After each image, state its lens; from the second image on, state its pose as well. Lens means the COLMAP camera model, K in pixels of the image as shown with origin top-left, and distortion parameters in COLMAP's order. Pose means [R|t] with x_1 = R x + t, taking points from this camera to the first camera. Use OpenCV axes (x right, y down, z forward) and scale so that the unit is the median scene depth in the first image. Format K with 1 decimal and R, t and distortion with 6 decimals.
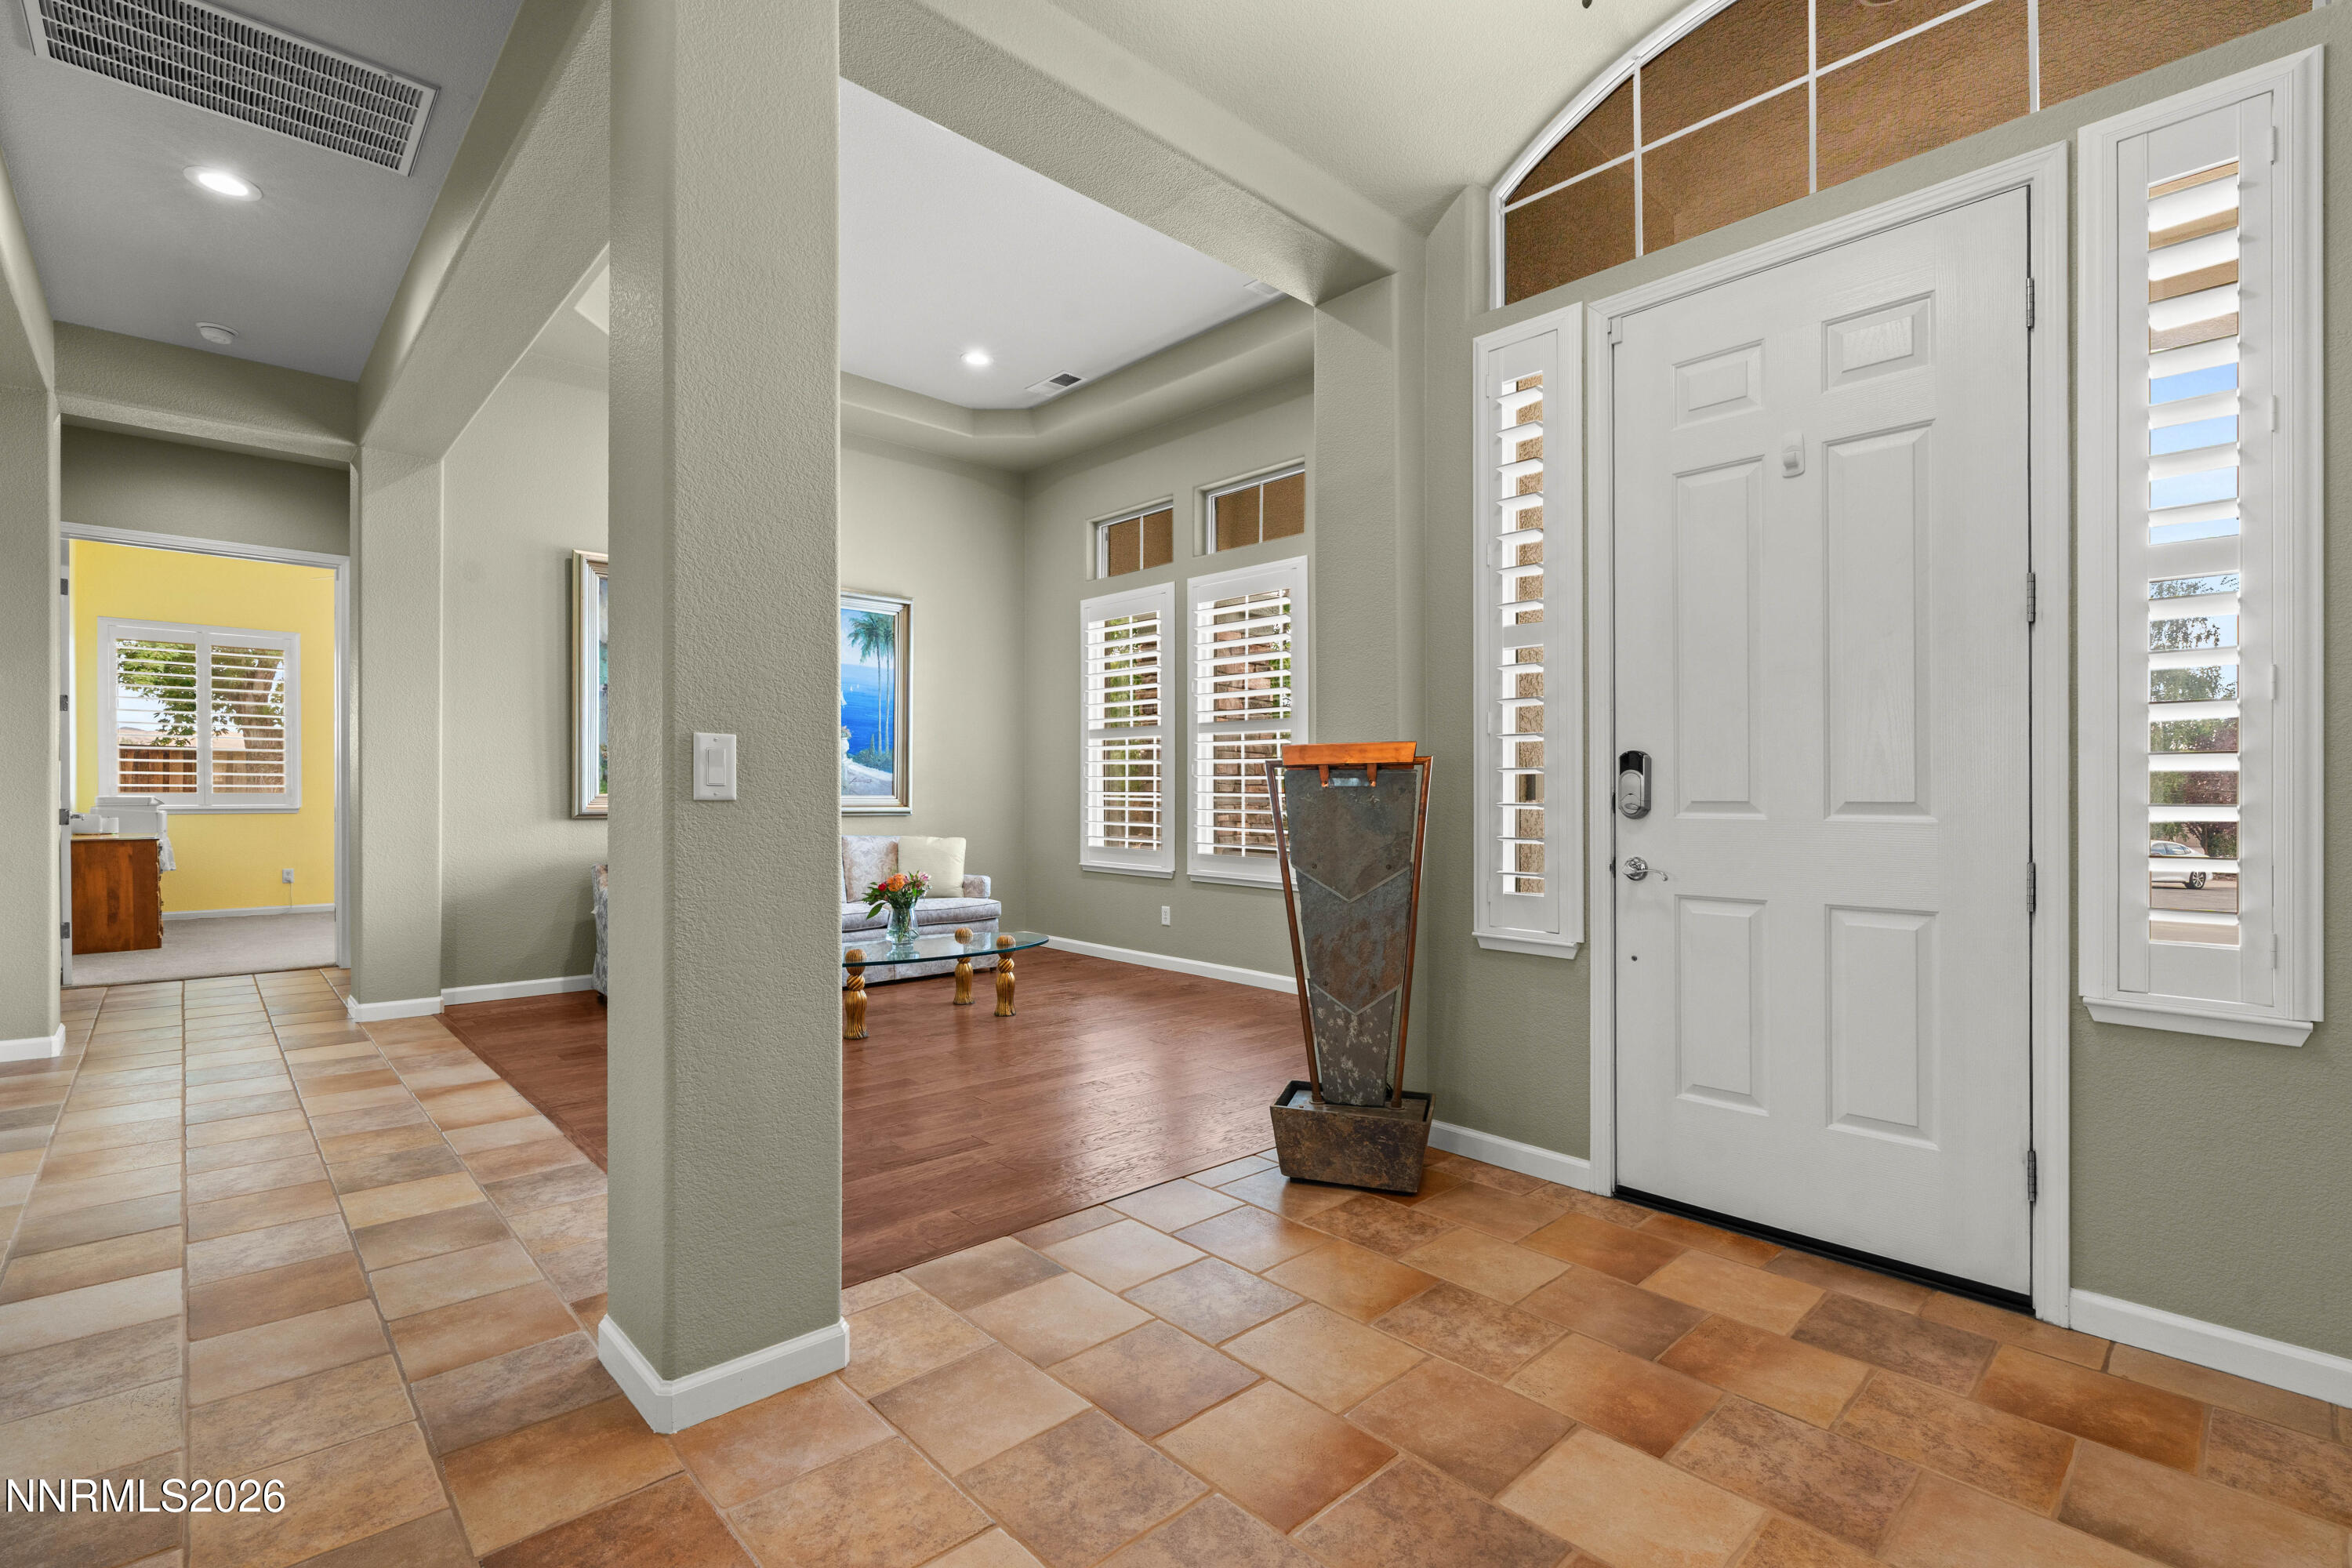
lens RADIAL K [[1083.8, 0, 1169.8], [0, 1083.8, 794.6], [0, 0, 1]] dist [0.000635, 0.001578]
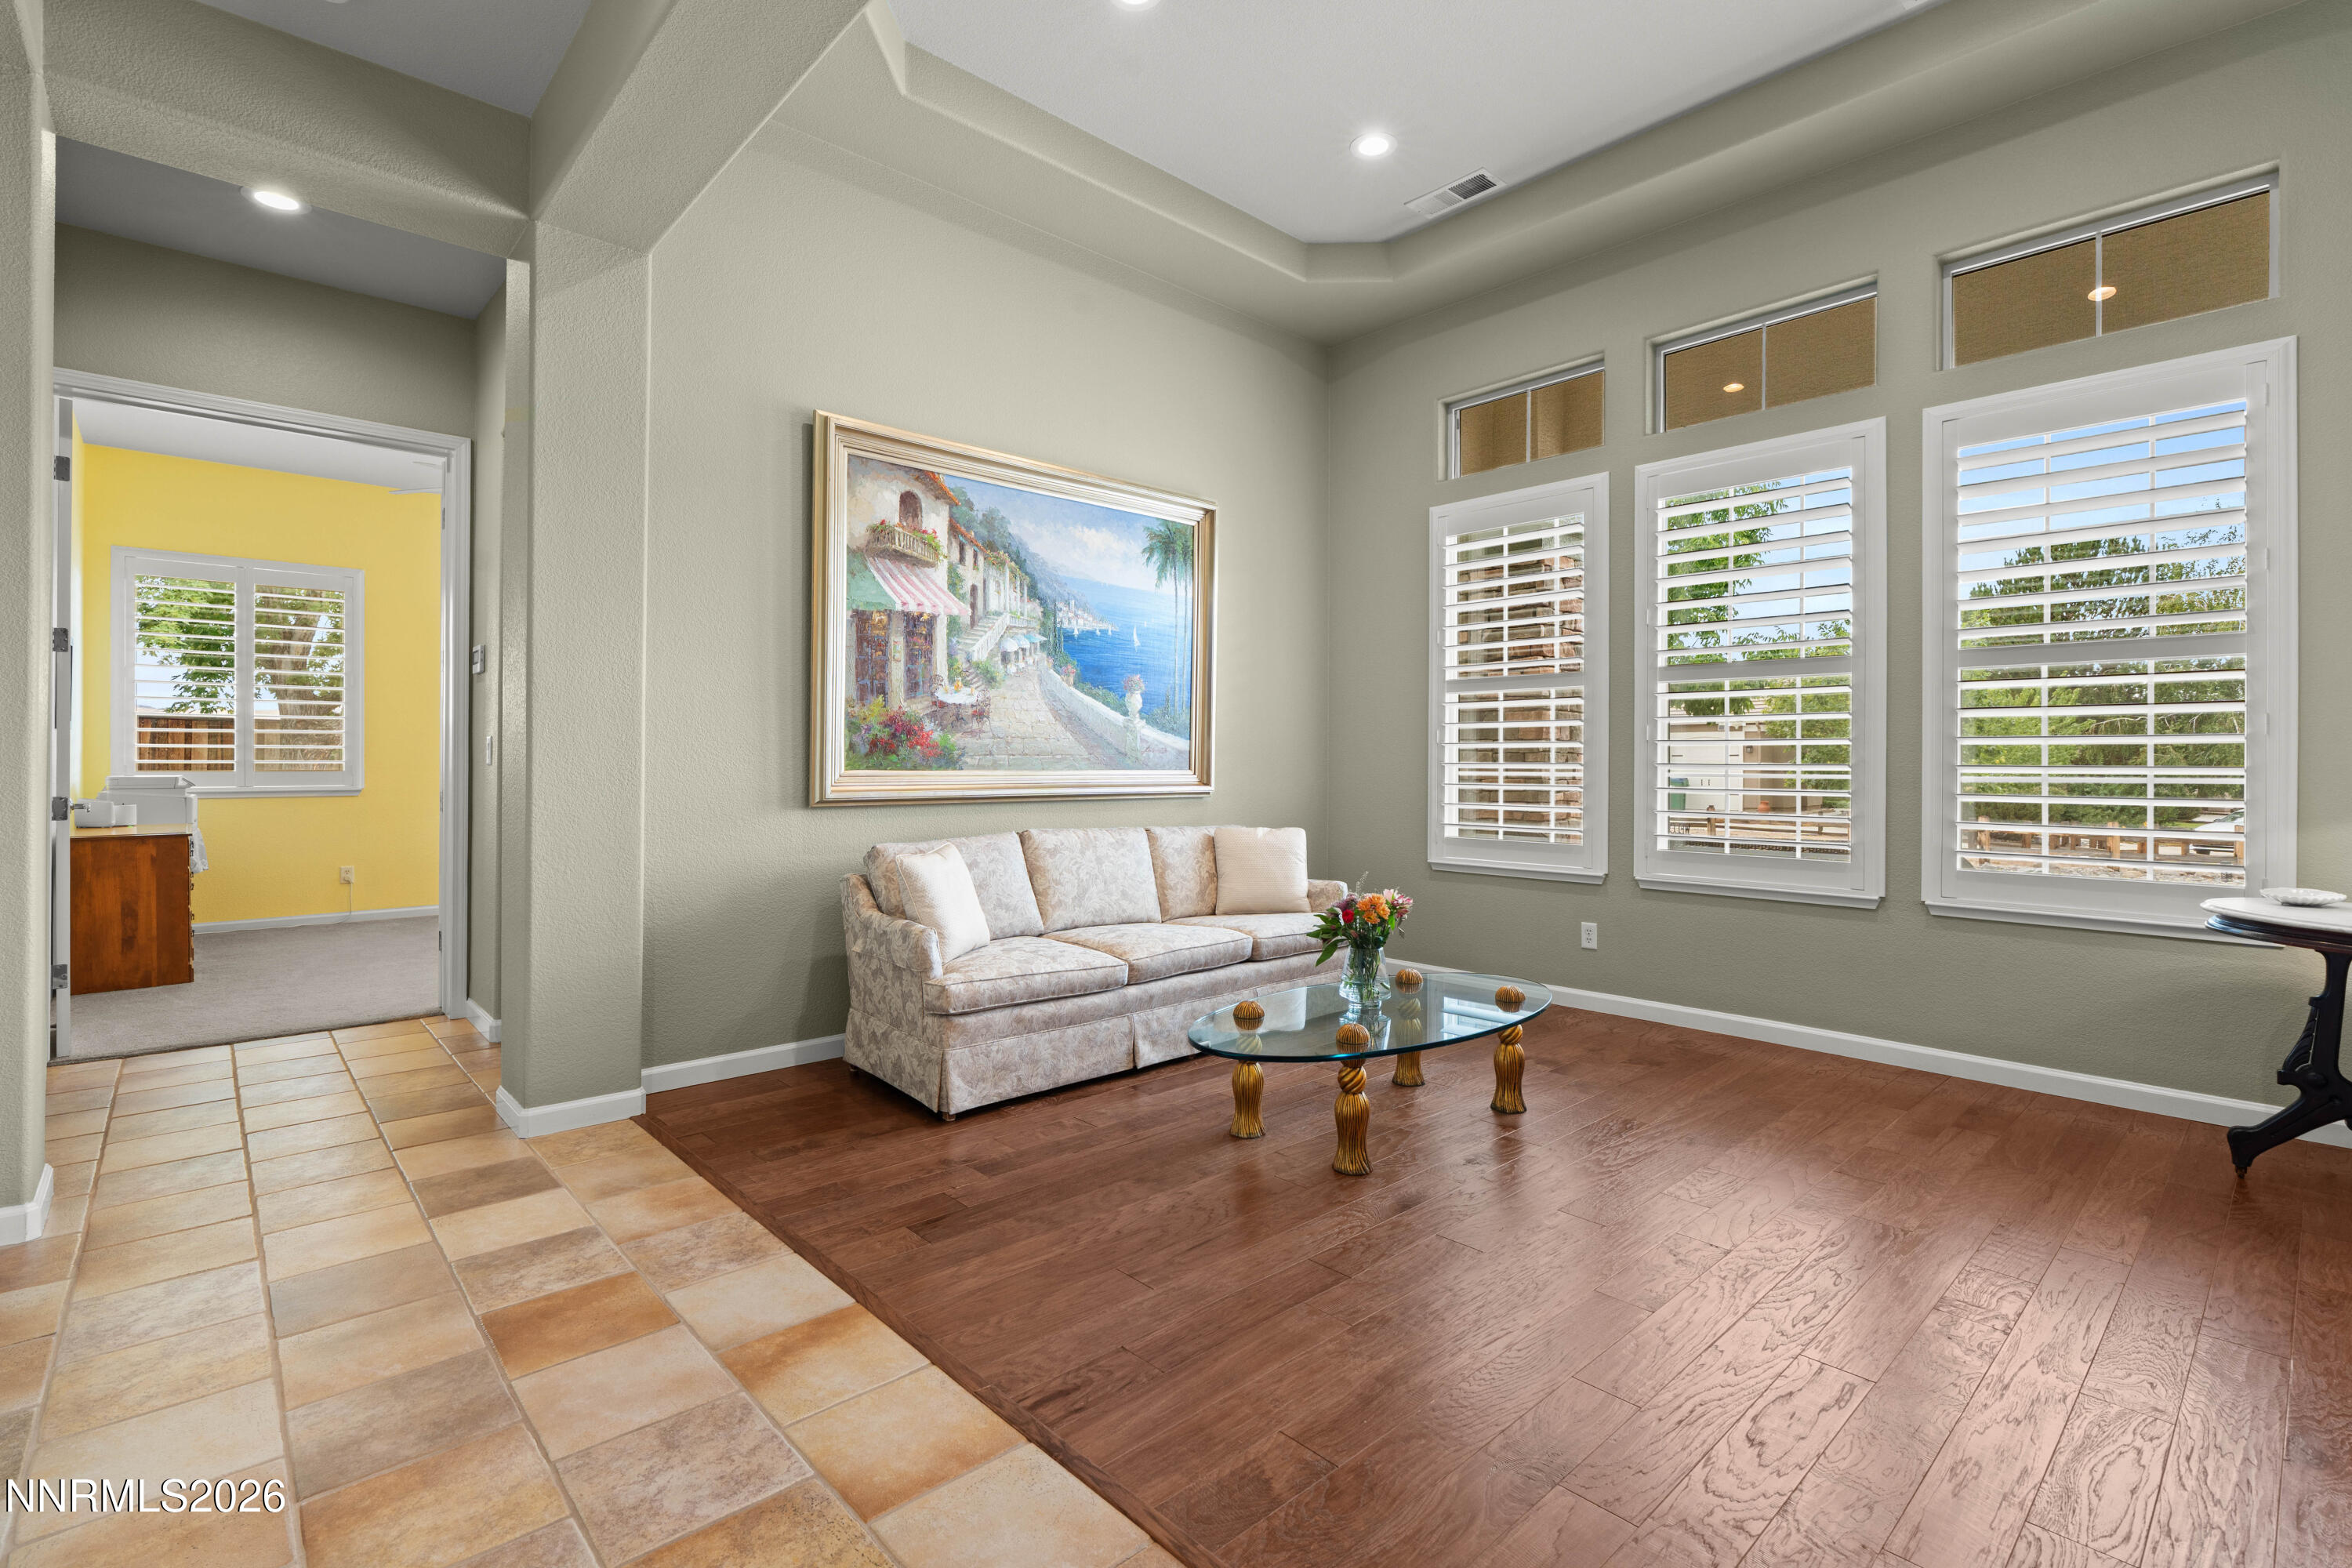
lens RADIAL K [[1083.8, 0, 1180.4], [0, 1083.8, 750.7], [0, 0, 1]] dist [0.000635, 0.001578]
pose [[0.999990, -0.004456, 0.000595, -0.272081], [0.004464, 0.999895, -0.013779, -0.002432], [-0.000534, 0.013782, 0.999905, 0.273839]]
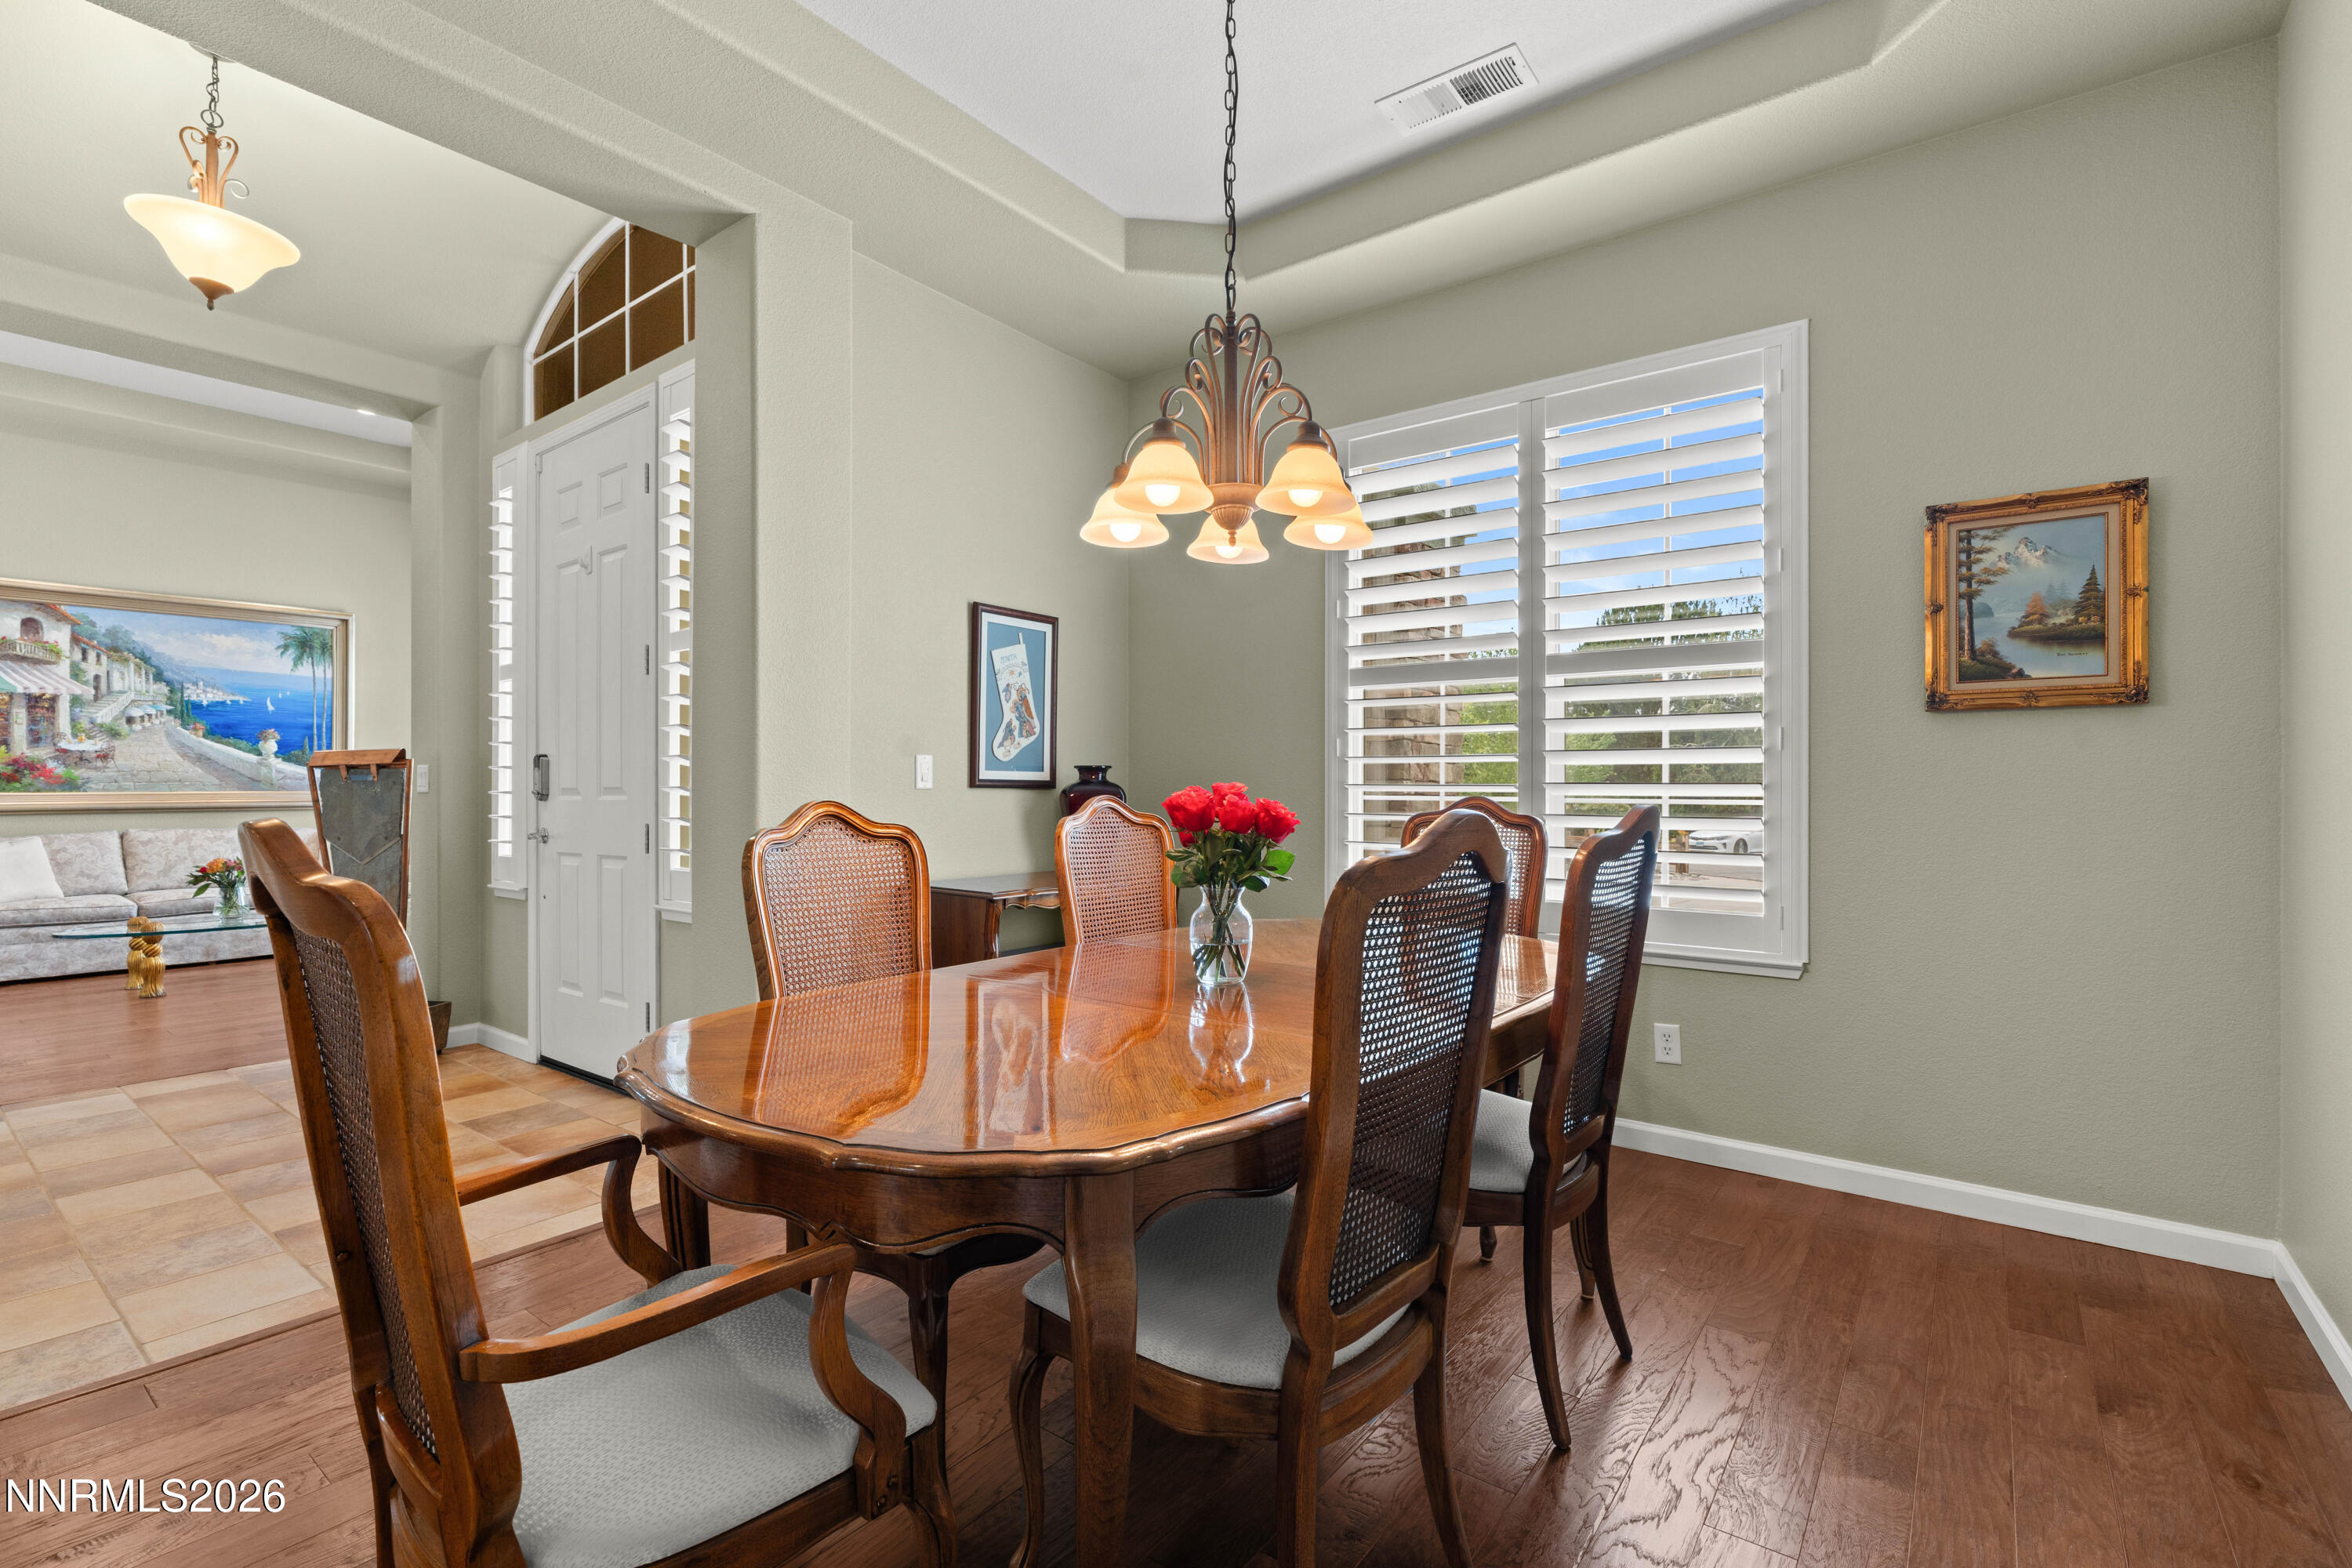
lens RADIAL K [[1083.8, 0, 1177.0], [0, 1083.8, 778.9], [0, 0, 1]] dist [0.000635, 0.001578]
pose [[0.987836, -0.009904, 0.155184, 0.440490], [0.011027, 0.999919, -0.006377, 0.004699], [-0.155108, 0.008011, 0.987865, -0.239097]]
